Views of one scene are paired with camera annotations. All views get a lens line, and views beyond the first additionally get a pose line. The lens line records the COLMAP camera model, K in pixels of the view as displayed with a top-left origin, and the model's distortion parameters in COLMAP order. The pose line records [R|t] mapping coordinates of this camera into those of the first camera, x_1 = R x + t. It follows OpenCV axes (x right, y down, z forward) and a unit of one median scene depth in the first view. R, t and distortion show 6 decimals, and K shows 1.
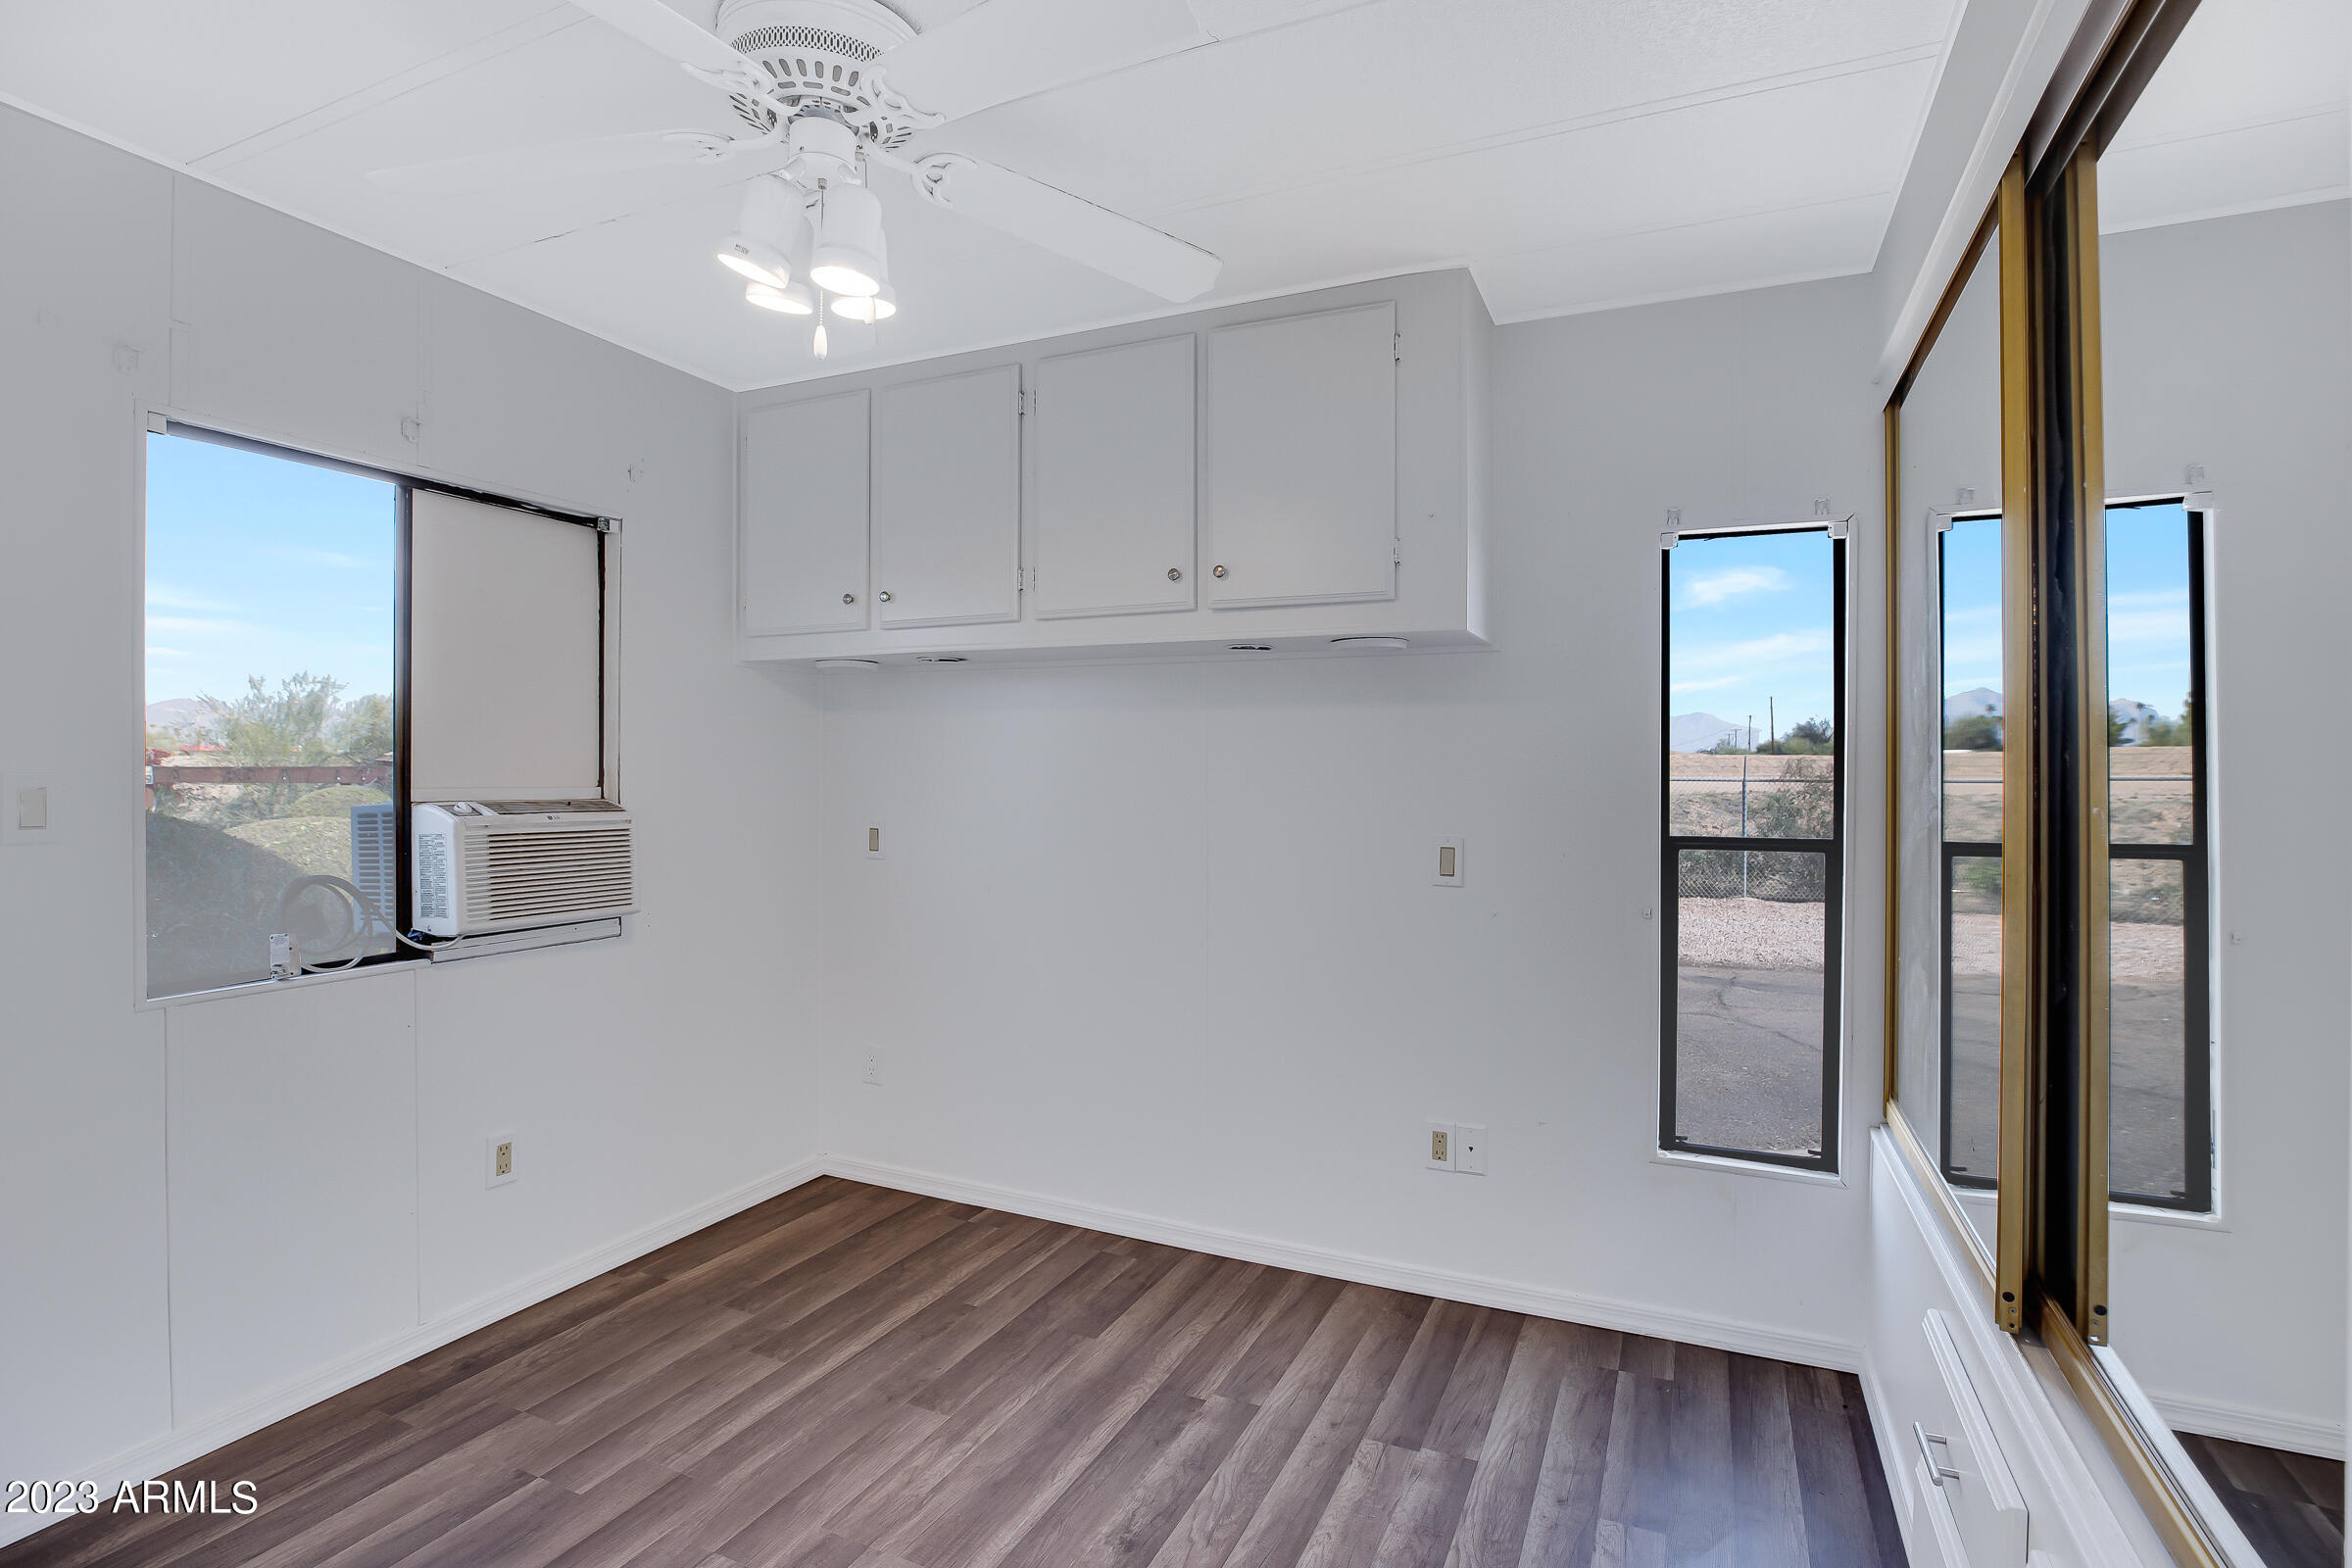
lens RADIAL K [[1115.4, 0, 1194.3], [0, 1115.4, 779.5], [0, 0, 1]] dist [-0.023631, 0.000006]
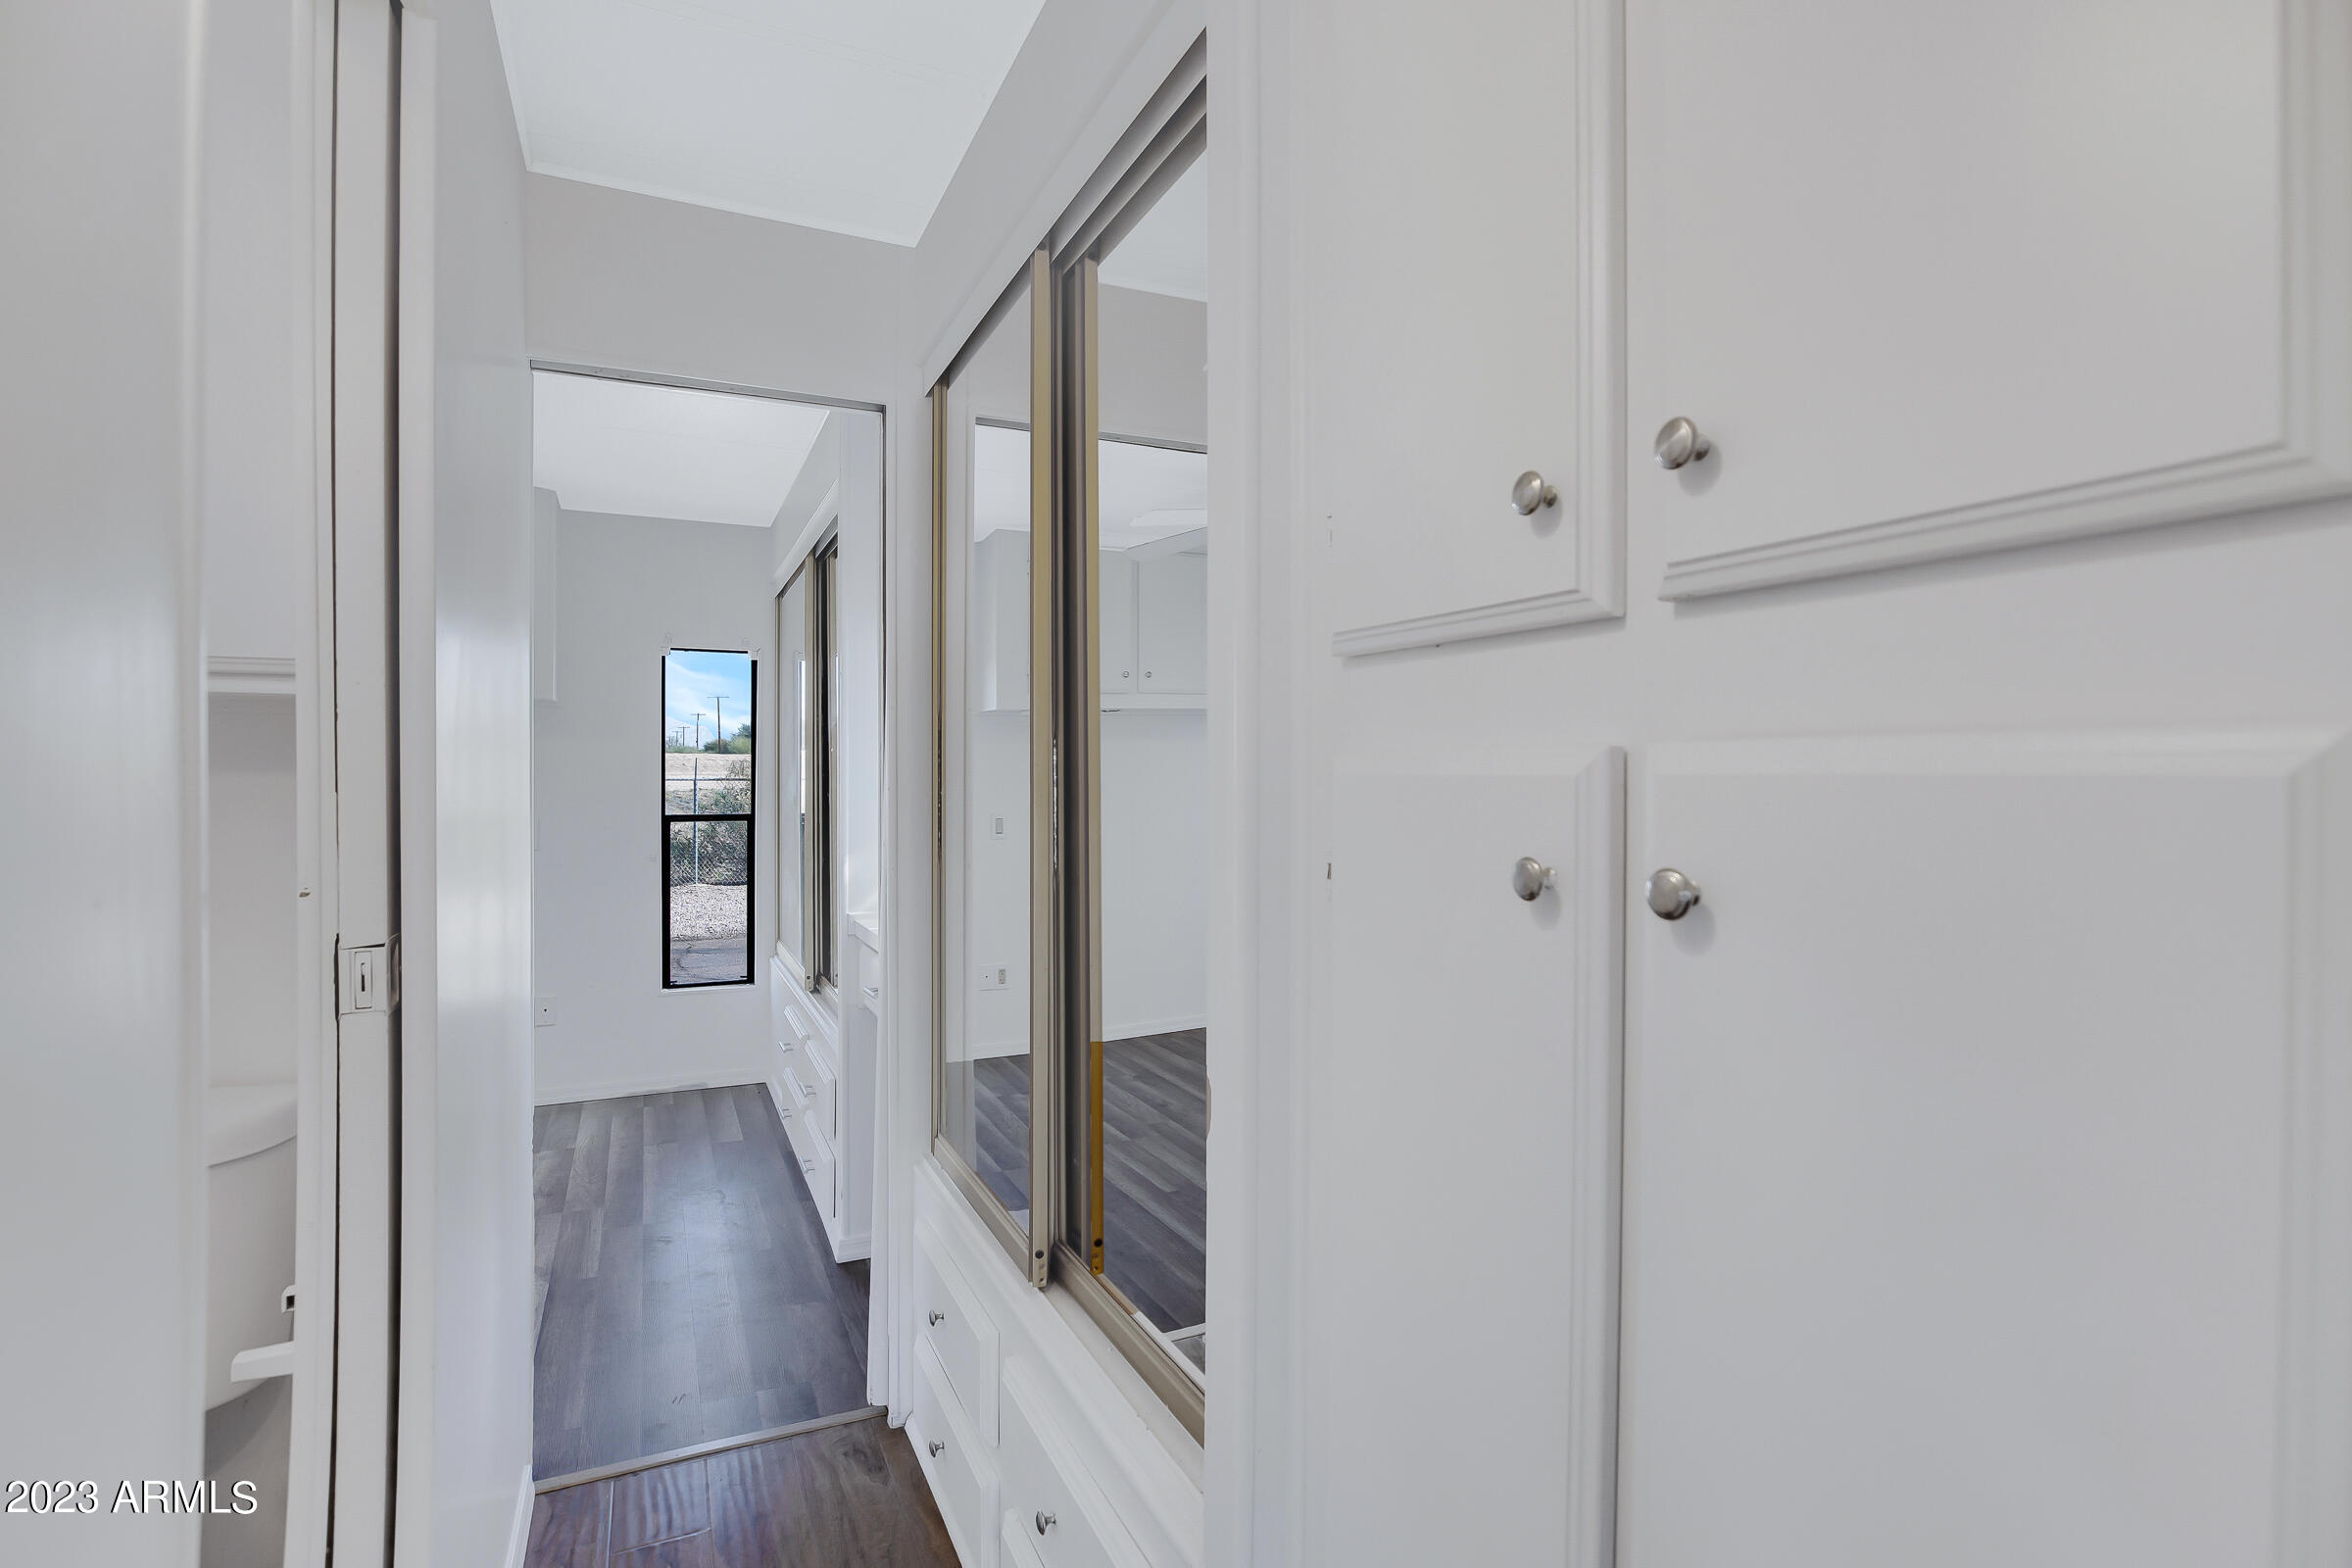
lens RADIAL K [[1115.4, 0, 1194.3], [0, 1115.4, 779.5], [0, 0, 1]] dist [-0.023631, 0.000006]
pose [[0.633365, -0.004473, 0.773841, -0.425834], [0.002844, 0.999990, 0.003452, -0.010858], [-0.773848, 0.000014, 0.633371, -0.813331]]
